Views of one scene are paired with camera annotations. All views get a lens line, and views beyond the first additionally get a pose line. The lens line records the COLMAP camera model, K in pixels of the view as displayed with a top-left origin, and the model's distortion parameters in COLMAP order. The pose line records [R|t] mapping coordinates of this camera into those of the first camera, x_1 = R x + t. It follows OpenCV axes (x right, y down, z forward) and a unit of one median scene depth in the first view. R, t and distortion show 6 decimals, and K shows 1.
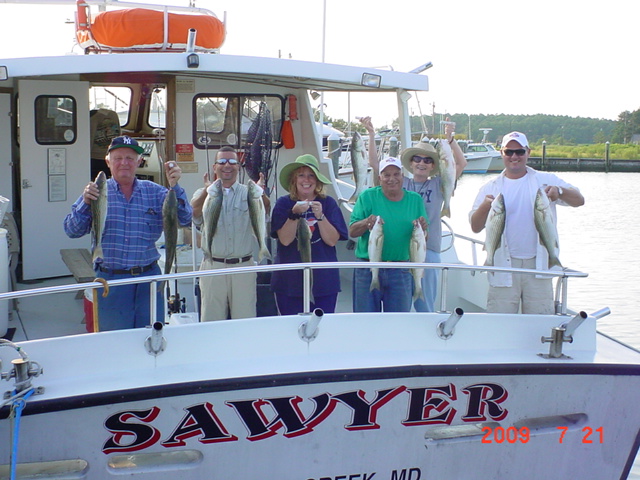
lens RADIAL K [[1223.8, 0, 320.0], [0, 1223.8, 240.0], [0, 0, 1]] dist [0.111800, 0.175357]
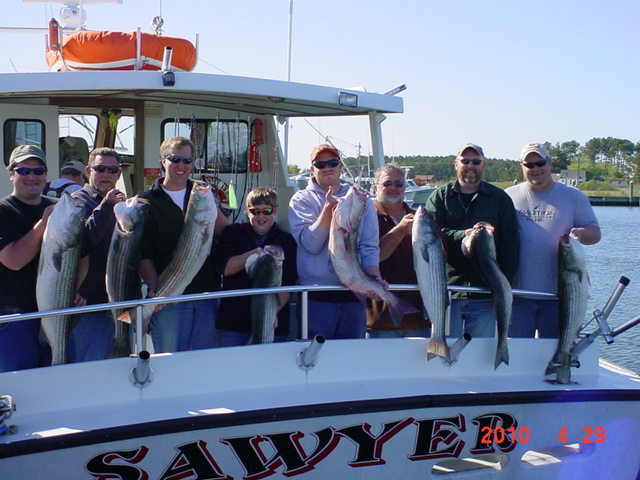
lens RADIAL K [[1081.1, 0, 320.0], [0, 1081.1, 240.0], [0, 0, 1]] dist [-0.042089, 0.728321]
pose [[0.998162, -0.001807, 0.060567, -0.049524], [0.003167, 0.999745, -0.022357, 0.003068], [-0.060511, 0.022508, 0.997914, 0.188946]]
